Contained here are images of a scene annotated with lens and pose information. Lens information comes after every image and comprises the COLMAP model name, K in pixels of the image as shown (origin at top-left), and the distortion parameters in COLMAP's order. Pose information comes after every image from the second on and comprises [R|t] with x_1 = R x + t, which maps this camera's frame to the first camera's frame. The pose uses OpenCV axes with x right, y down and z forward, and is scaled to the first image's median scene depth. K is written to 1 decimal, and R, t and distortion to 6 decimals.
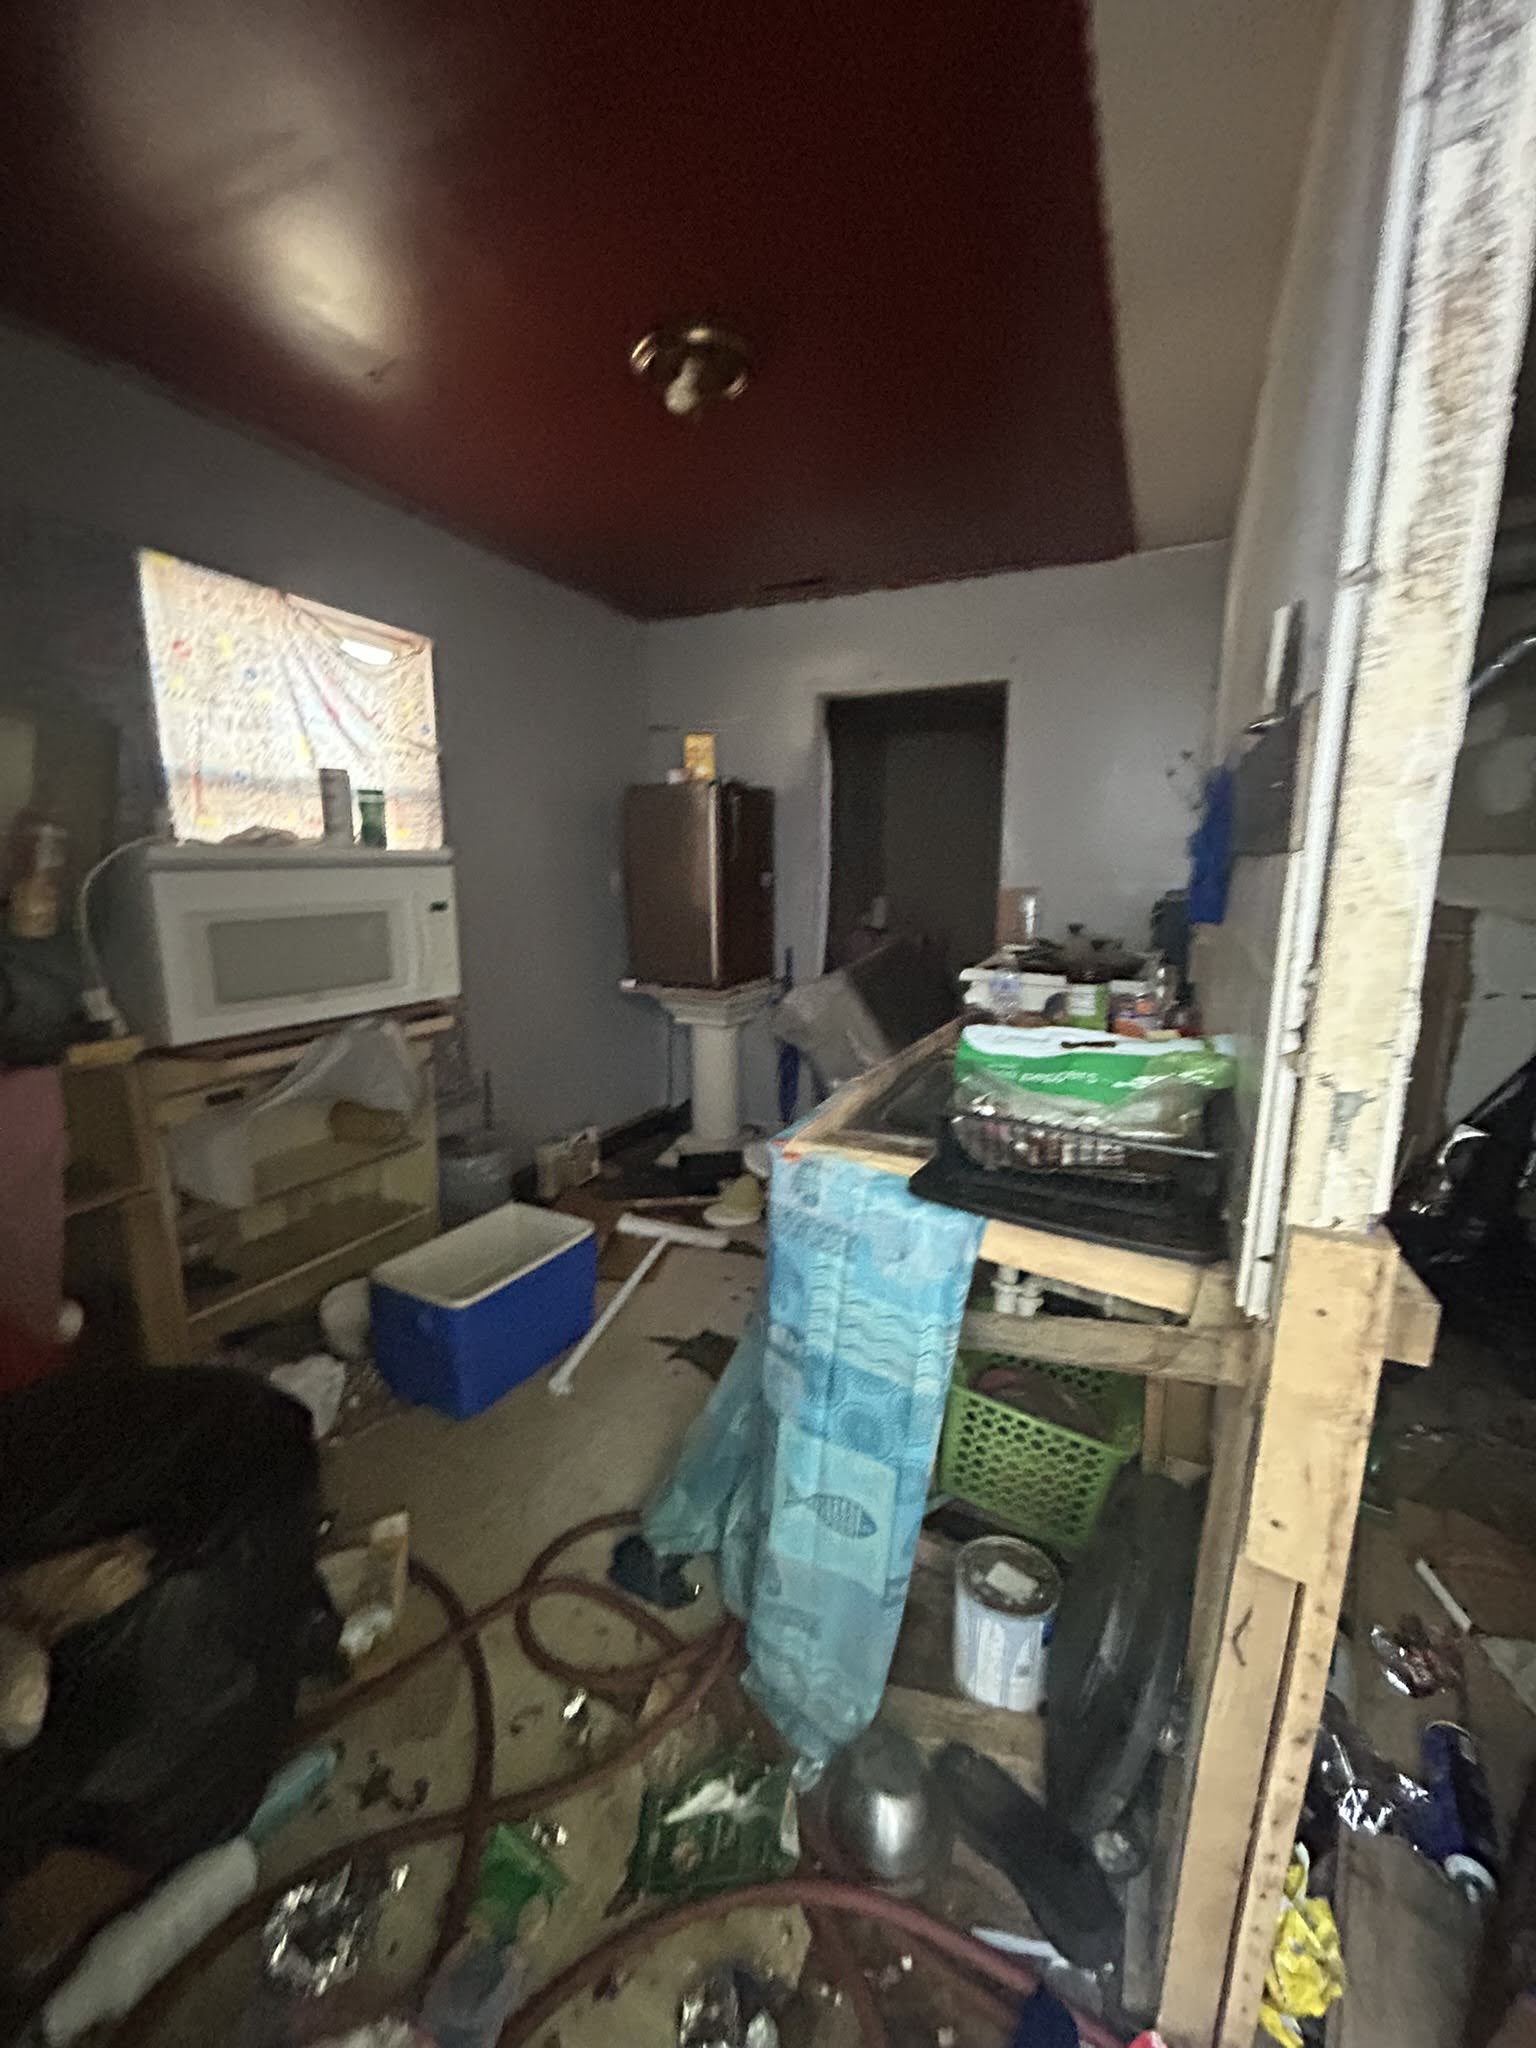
lens RADIAL K [[834.0, 0, 773.4], [0, 834.0, 1022.2], [0, 0, 1]] dist [-0.003503, 0.002220]
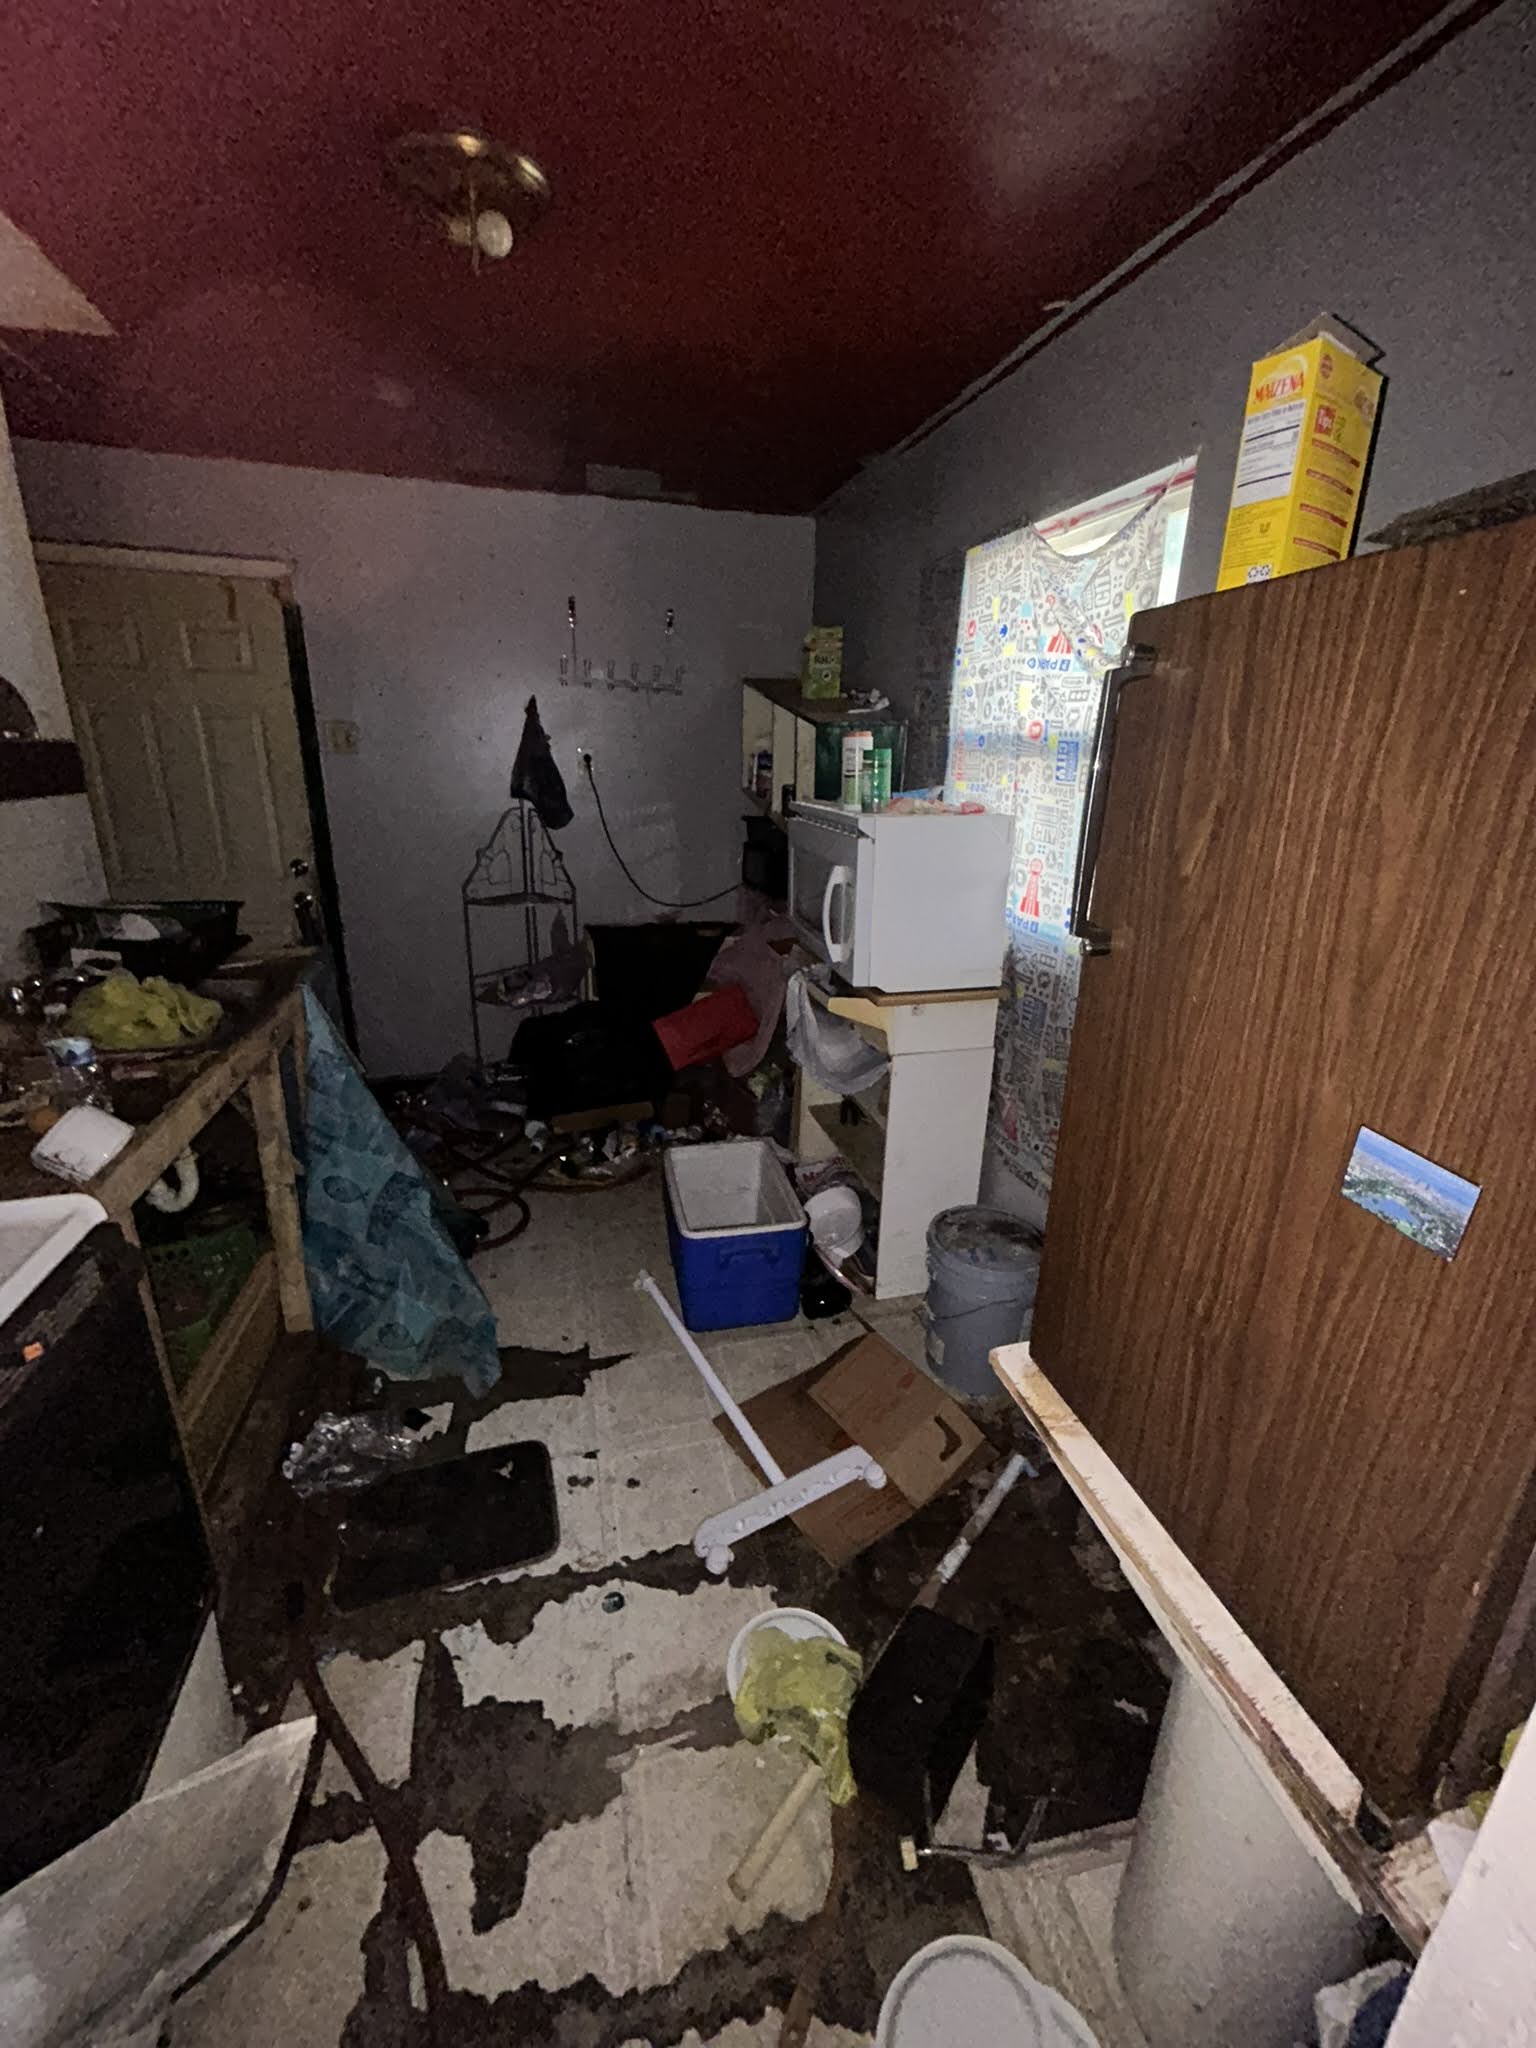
lens RADIAL K [[834.0, 0, 773.4], [0, 834.0, 1022.2], [0, 0, 1]] dist [-0.003503, 0.002220]
pose [[-0.759801, 0.173023, -0.626711, 0.286712], [-0.155887, 0.887339, 0.433969, -0.437649], [0.631191, 0.427426, -0.647229, 1.833779]]
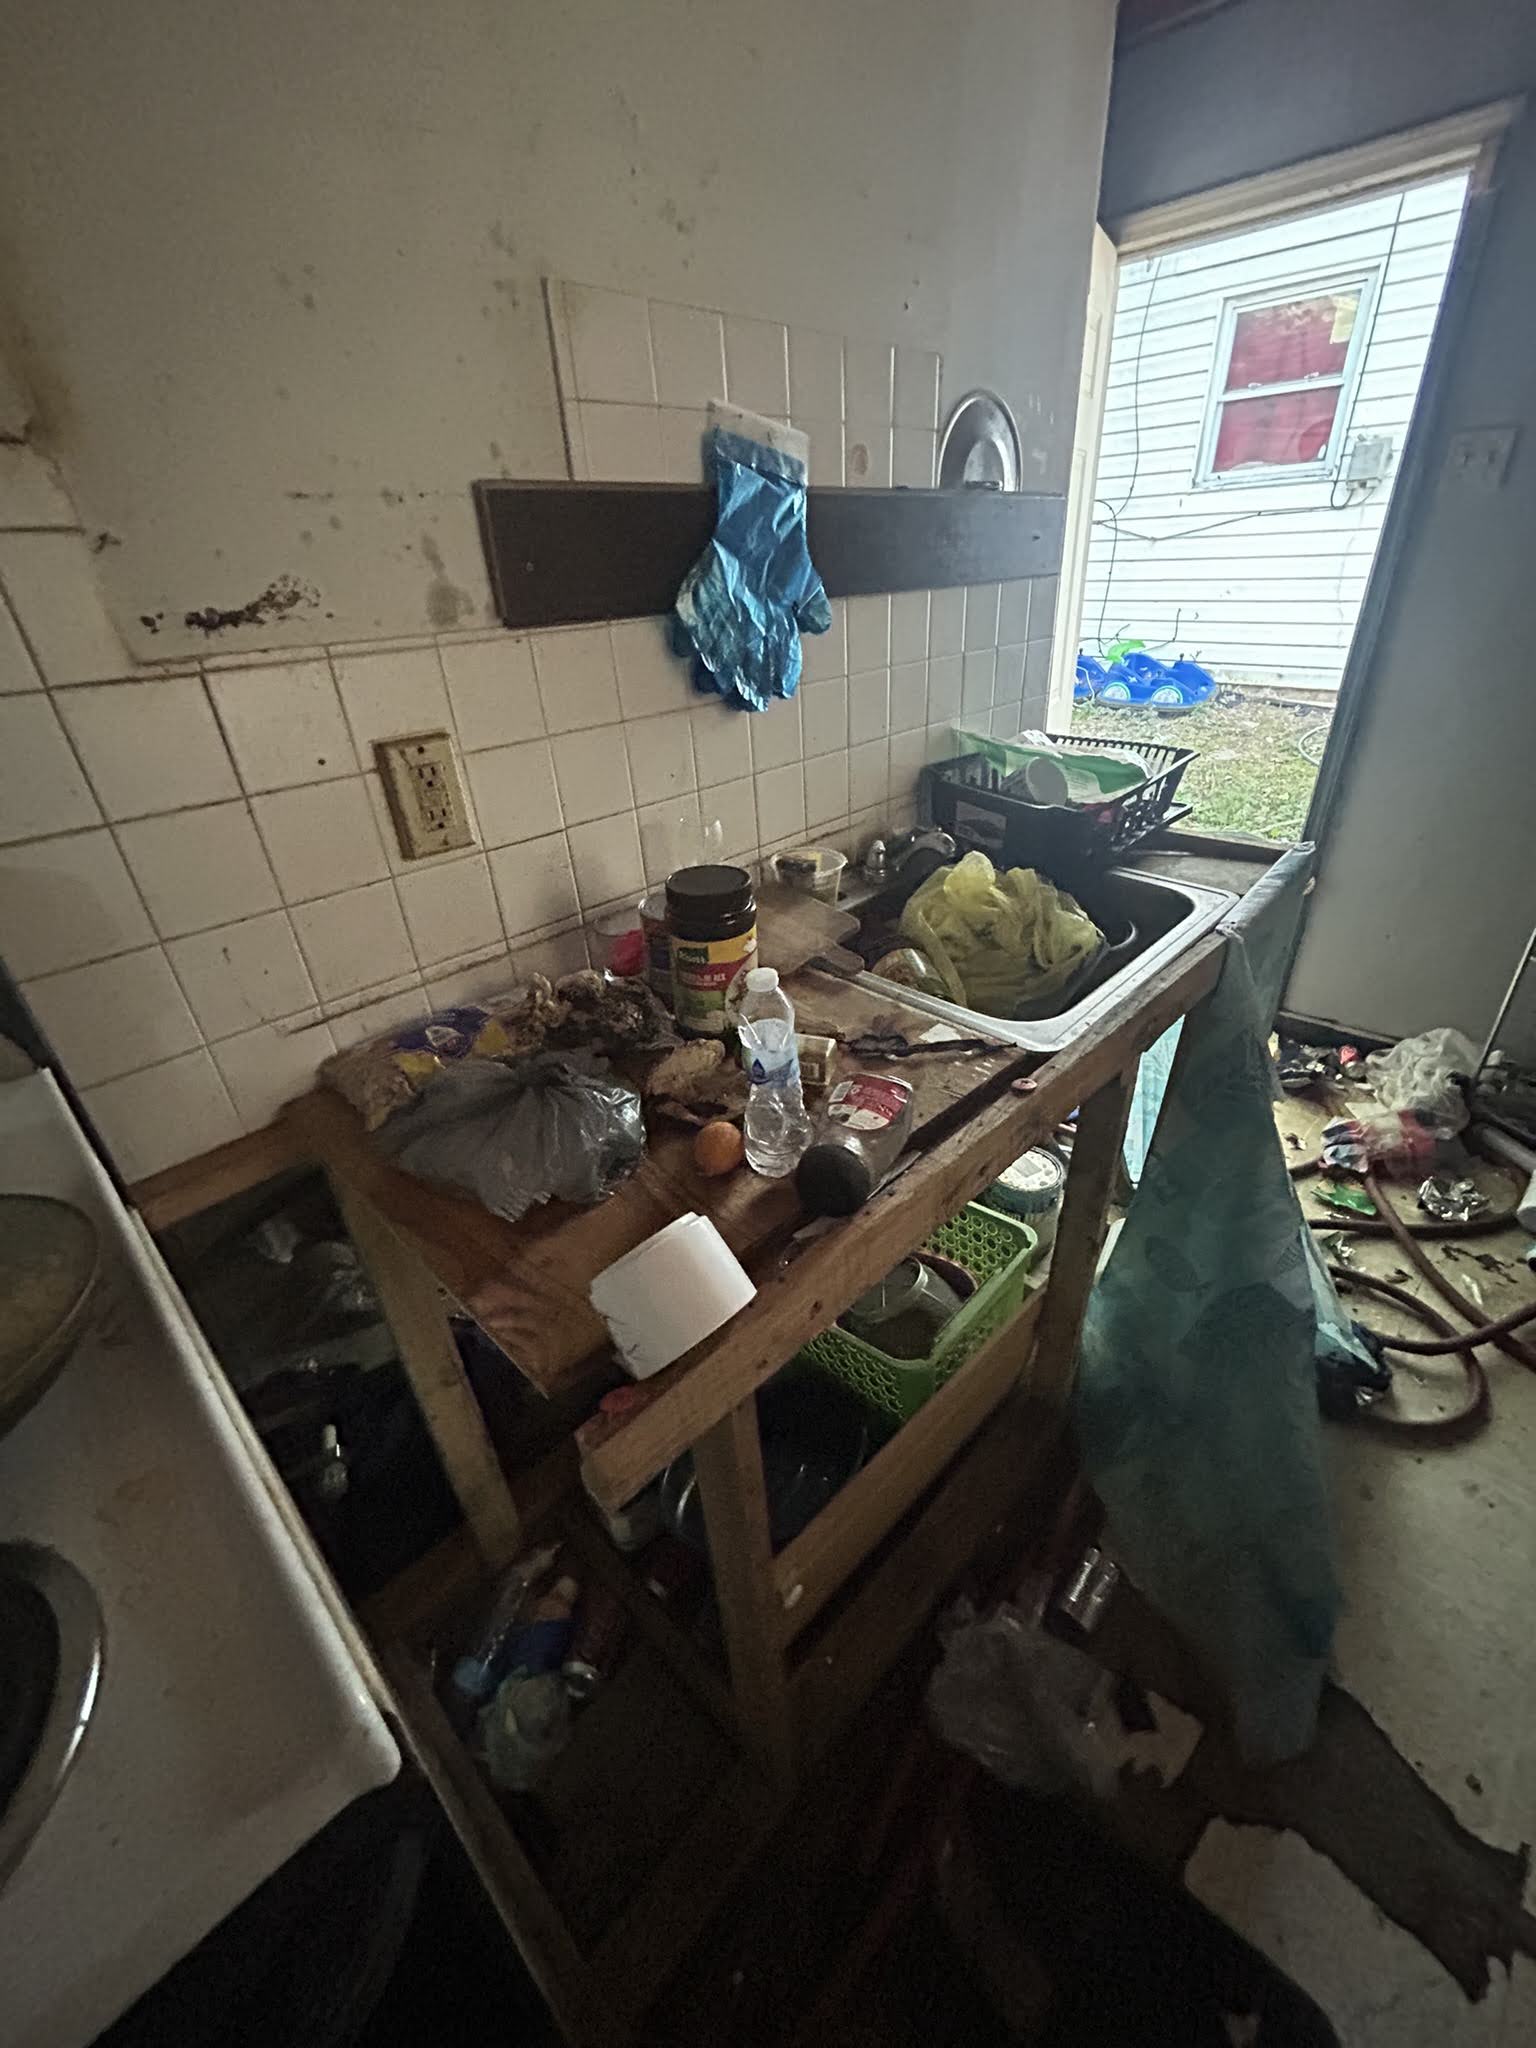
lens RADIAL K [[834.0, 0, 773.4], [0, 834.0, 1022.2], [0, 0, 1]] dist [-0.003503, 0.002220]
pose [[-0.942486, -0.119938, 0.311986, 0.185791], [0.110959, 0.768201, 0.630520, -0.290284], [-0.315291, 0.628874, -0.710711, 1.328339]]
